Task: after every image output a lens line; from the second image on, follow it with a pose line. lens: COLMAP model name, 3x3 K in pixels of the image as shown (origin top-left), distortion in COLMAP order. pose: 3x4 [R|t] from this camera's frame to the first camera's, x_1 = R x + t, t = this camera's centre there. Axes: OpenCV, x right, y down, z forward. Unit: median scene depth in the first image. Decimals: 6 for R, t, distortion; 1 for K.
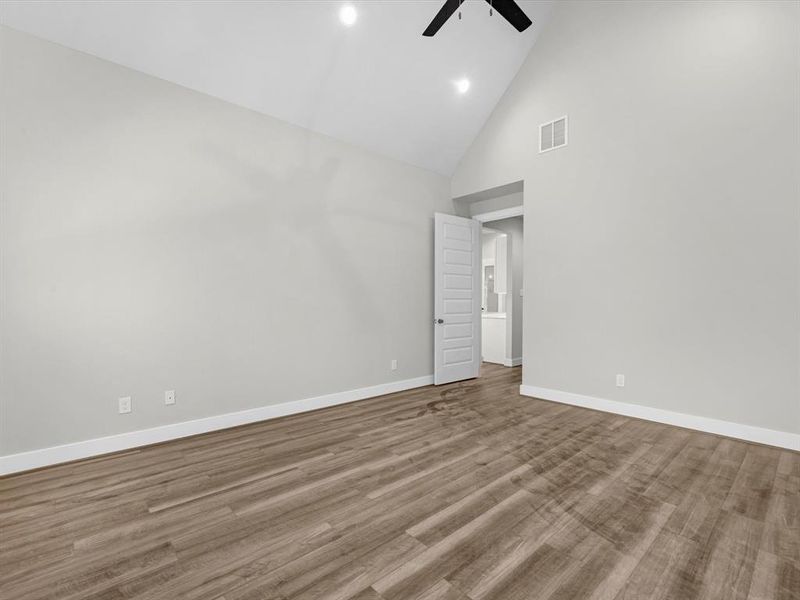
lens RADIAL K [[376.7, 0, 401.9], [0, 376.7, 306.1], [0, 0, 1]] dist [0.000200, 0.000362]
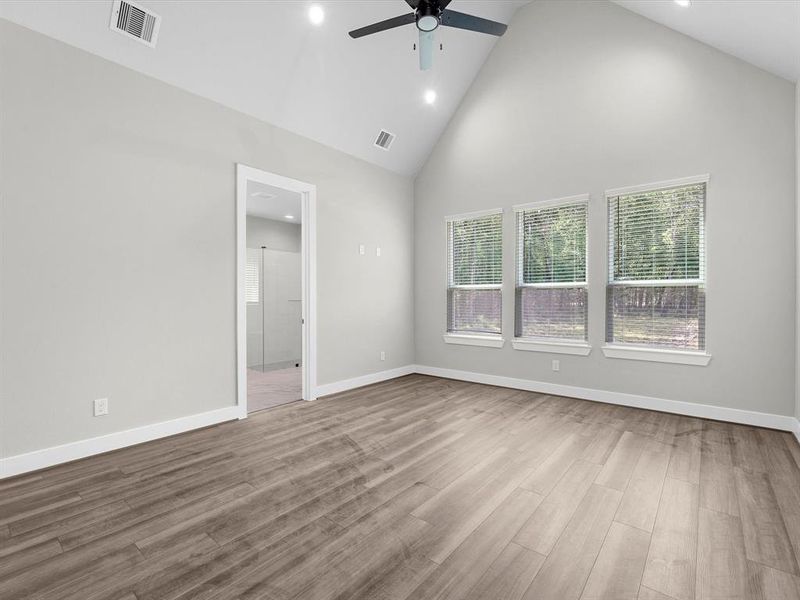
lens RADIAL K [[376.7, 0, 401.9], [0, 376.7, 306.1], [0, 0, 1]] dist [0.000200, 0.000362]
pose [[-0.988983, 0.005536, -0.147923, 0.432718], [-0.000370, 0.999205, 0.039868, -0.035828], [0.148026, 0.039484, -0.988195, 2.091491]]
